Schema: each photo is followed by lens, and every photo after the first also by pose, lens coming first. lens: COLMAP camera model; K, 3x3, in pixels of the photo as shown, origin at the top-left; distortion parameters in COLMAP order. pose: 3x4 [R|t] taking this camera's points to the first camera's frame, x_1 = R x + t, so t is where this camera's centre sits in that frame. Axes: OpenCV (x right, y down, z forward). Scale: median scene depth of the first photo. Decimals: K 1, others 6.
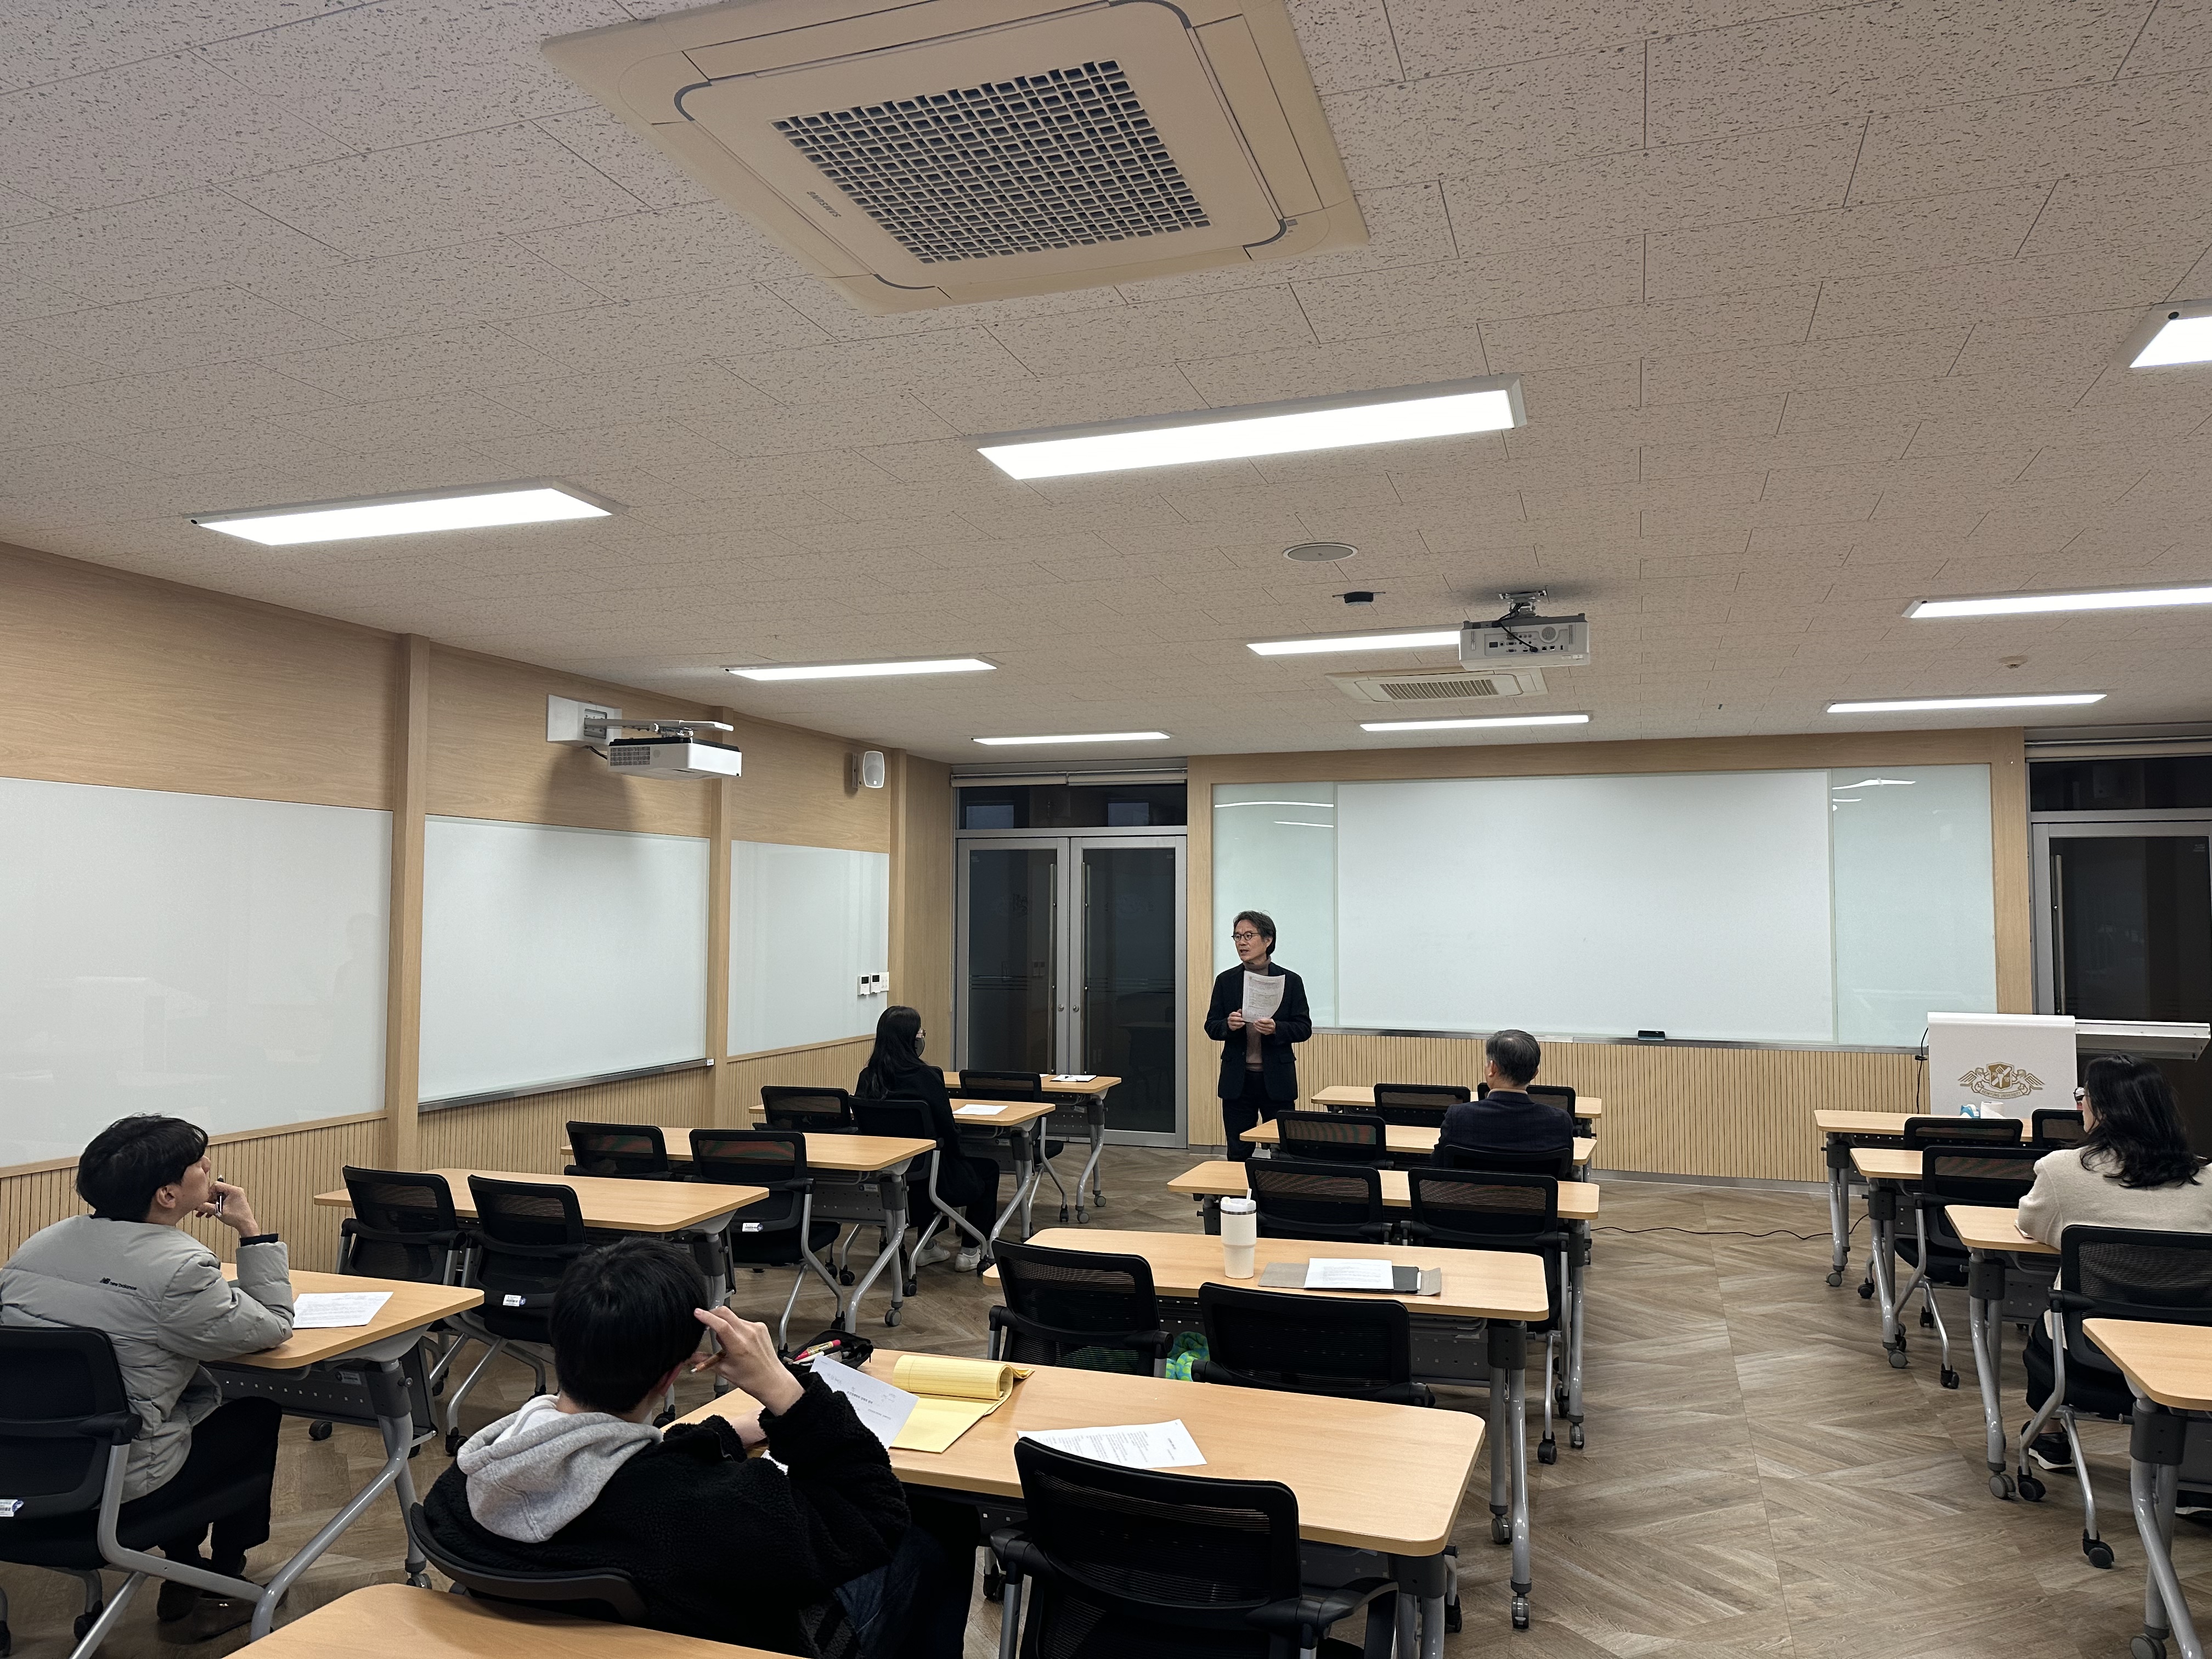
lens RADIAL K [[1542.0, 0, 1076.5], [0, 1542.0, 844.4], [0, 0, 1]] dist [0.050423, -0.052360]
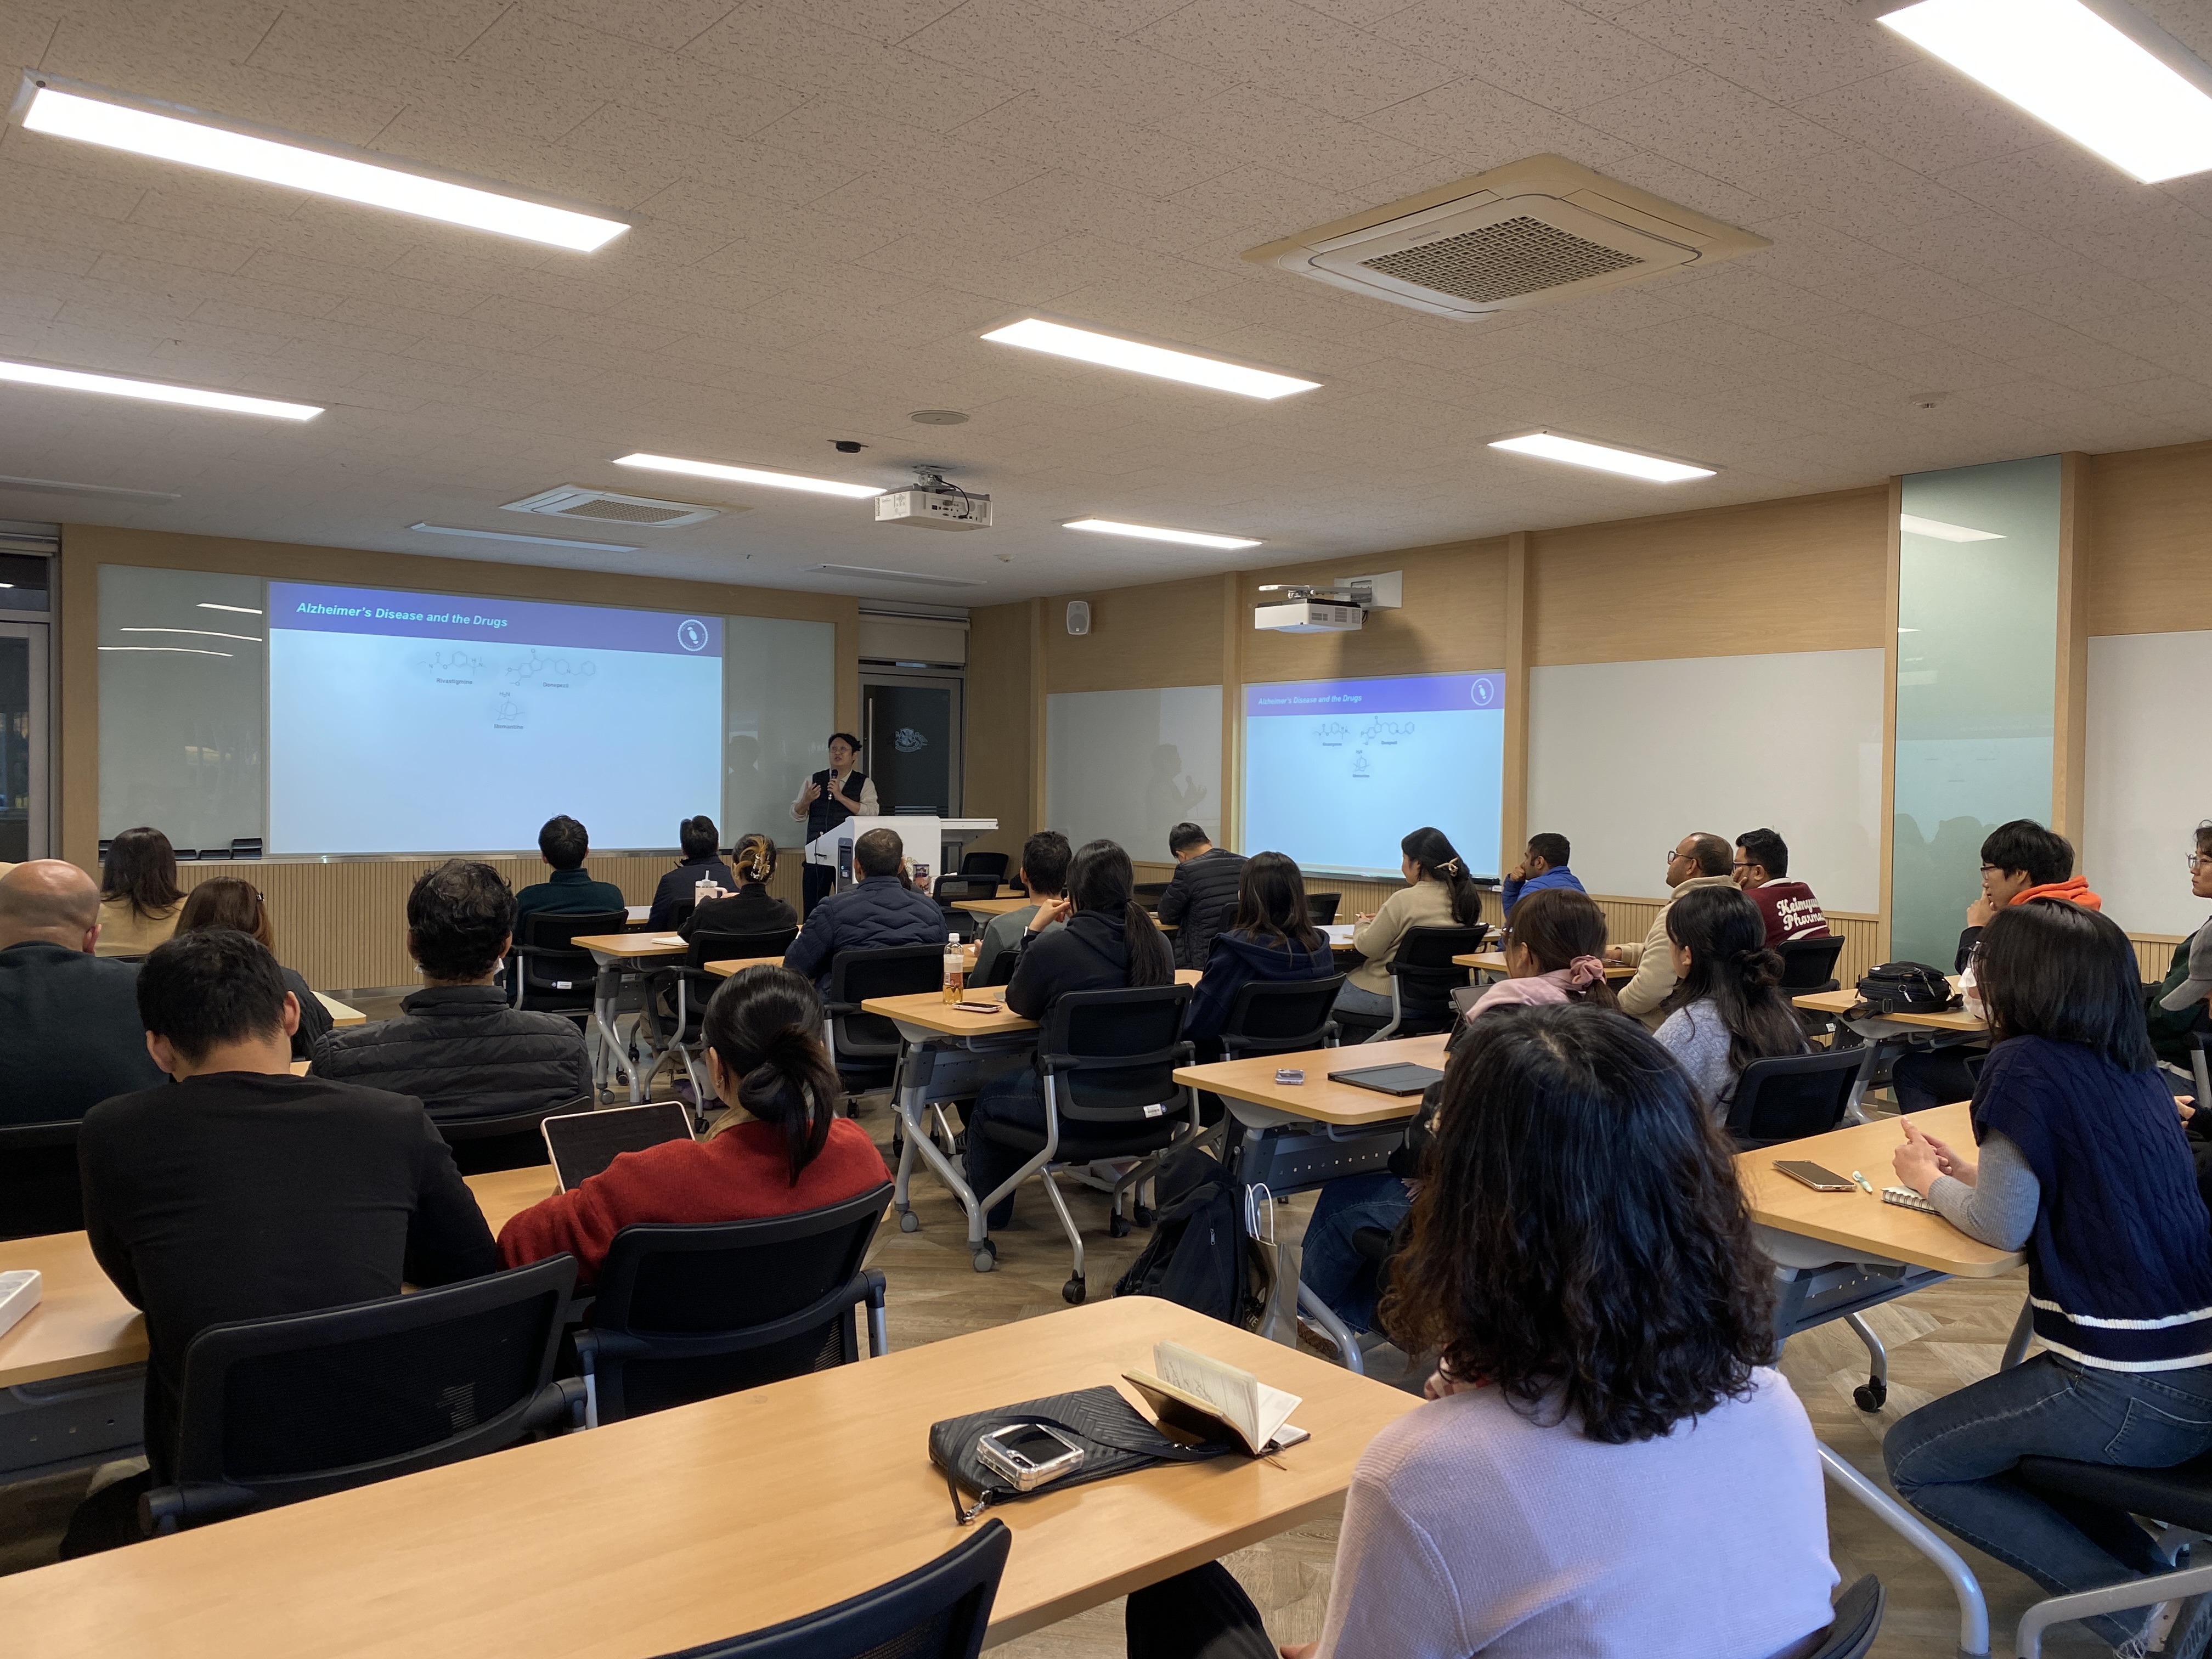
lens RADIAL K [[1683.8, 0, 1085.2], [0, 1683.8, 822.7], [0, 0, 1]] dist [0.037280, -0.033531]
pose [[0.523646, -0.019583, 0.851711, -0.705469], [-0.053581, 0.997000, 0.055865, 0.034327], [-0.850250, -0.074889, 0.521025, 0.157066]]
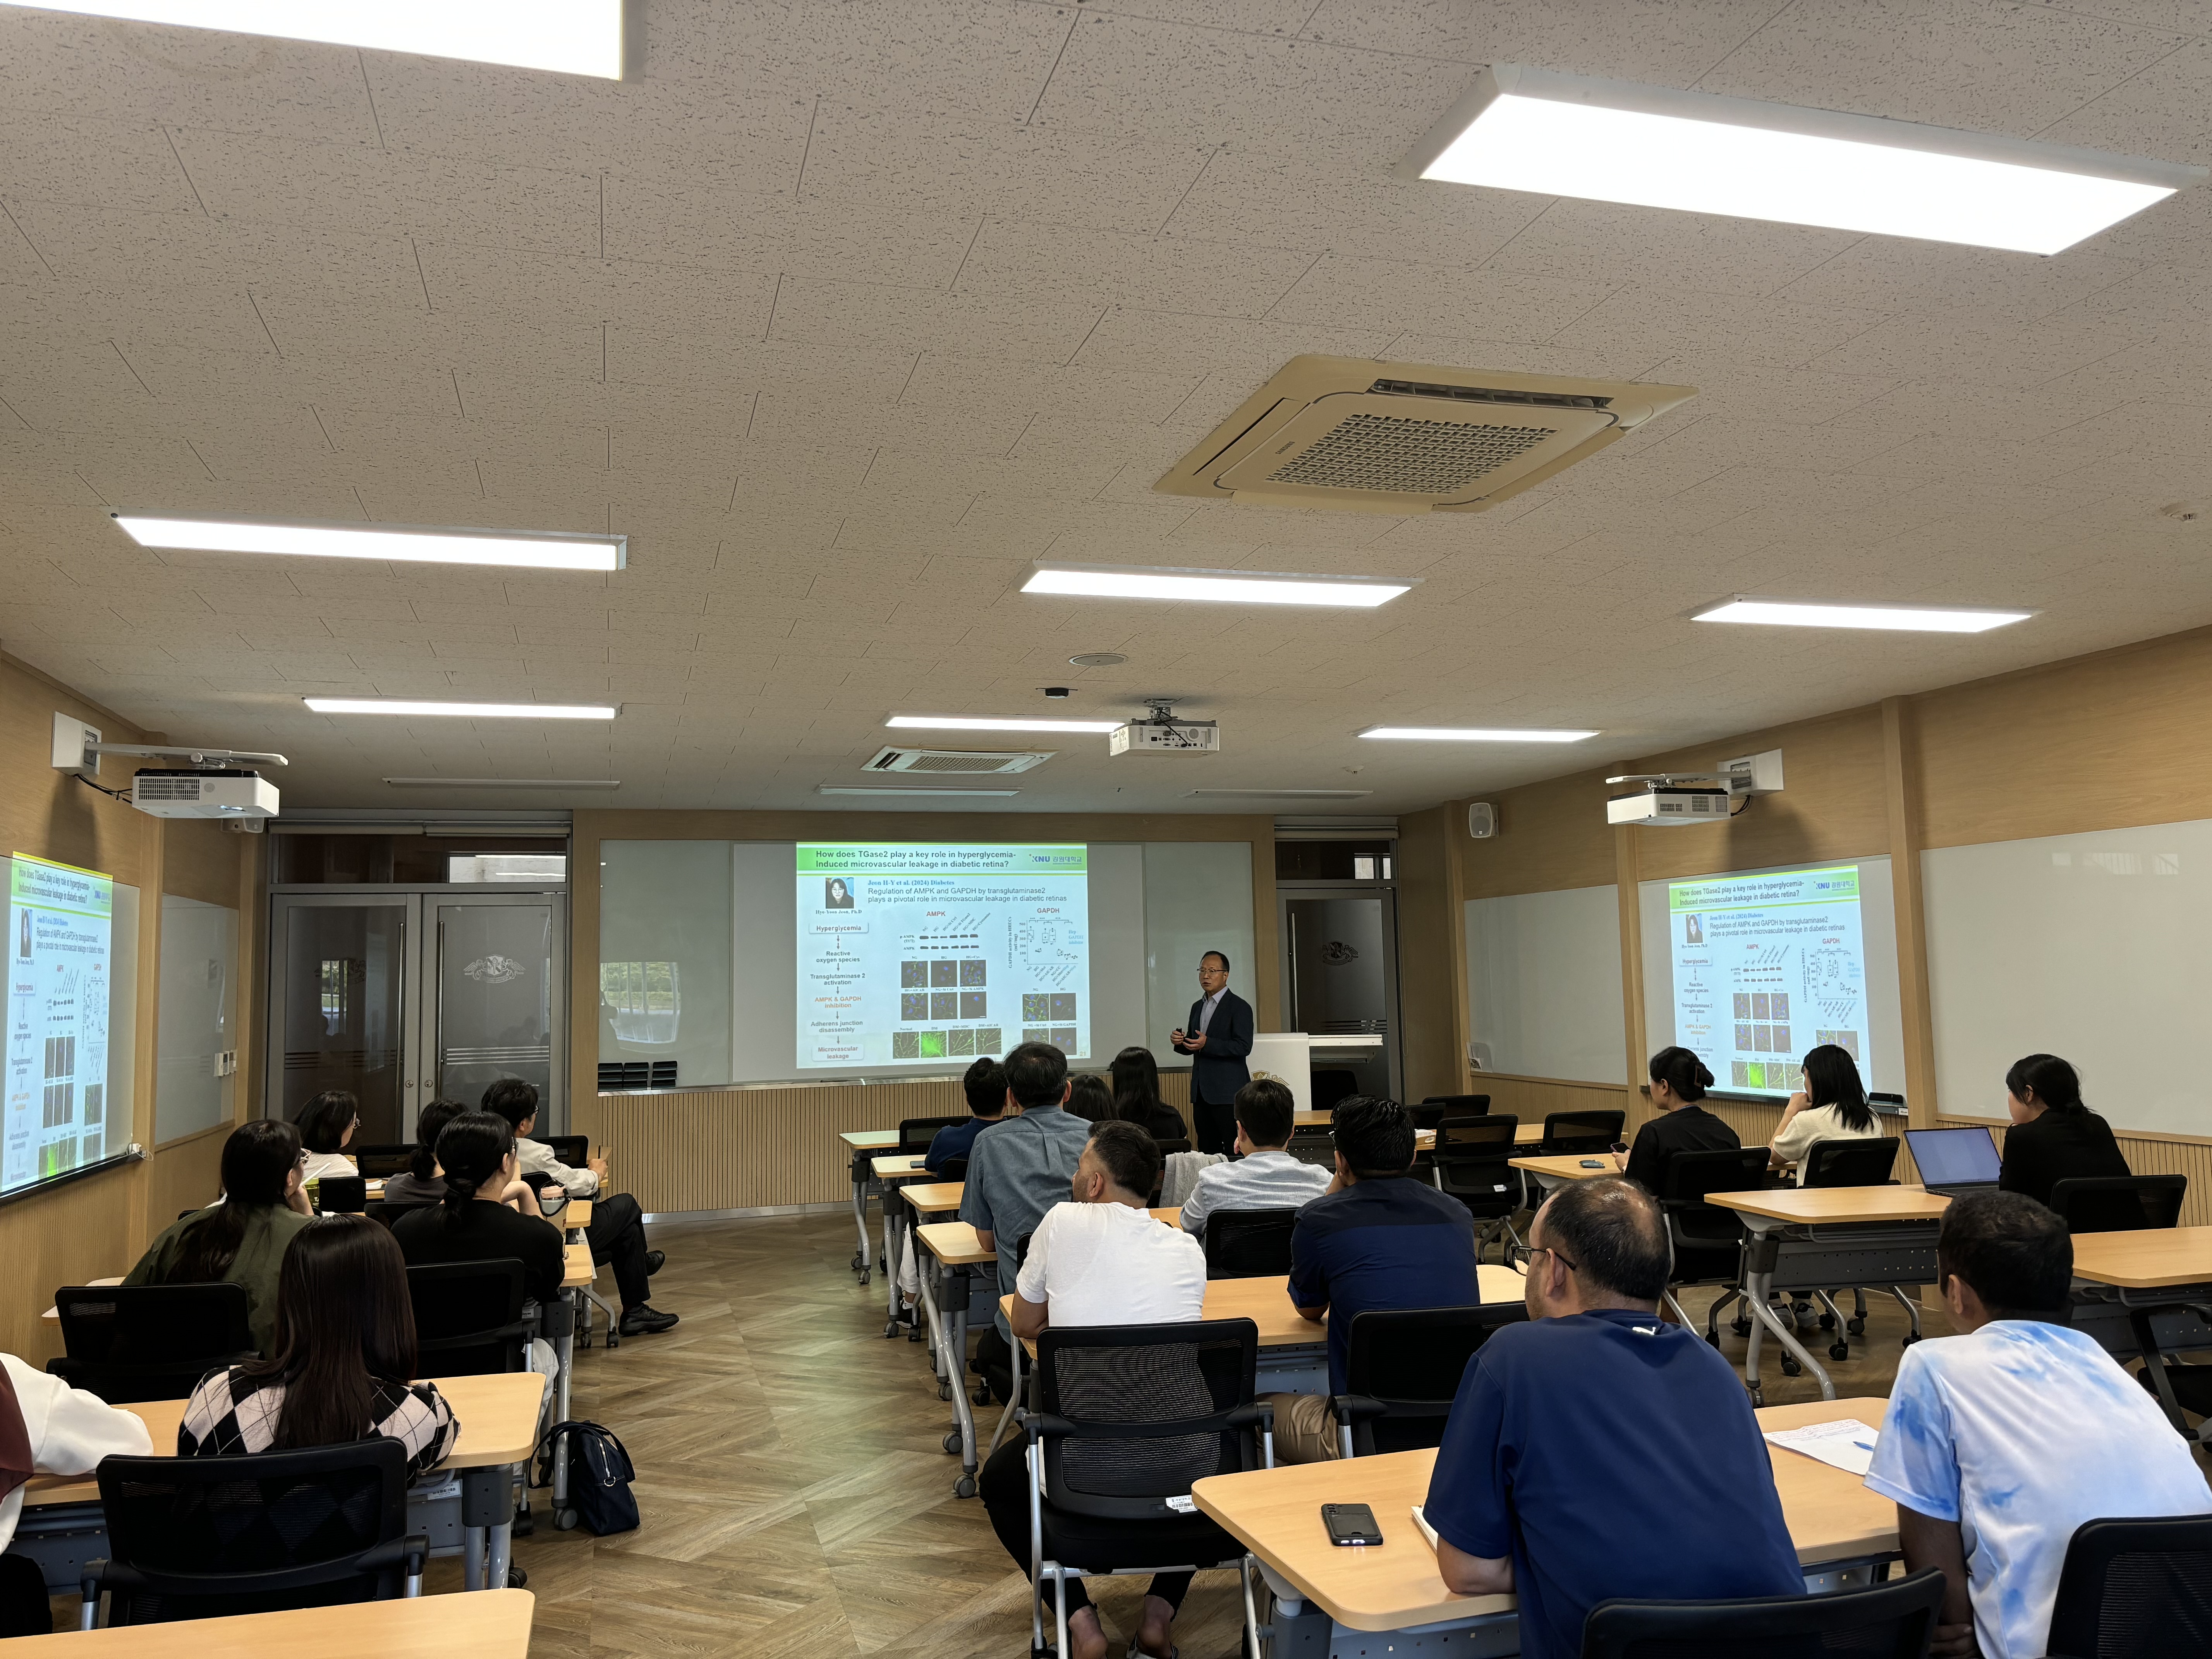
lens RADIAL K [[1664.5, 0, 1072.1], [0, 1664.5, 836.0], [0, 0, 1]] dist [0.066551, -0.061619]
pose [[0.816949, 0.029544, 0.575953, -0.487662], [-0.004539, 0.998985, -0.044806, 0.009547], [-0.576692, 0.033990, 0.816254, -0.055464]]
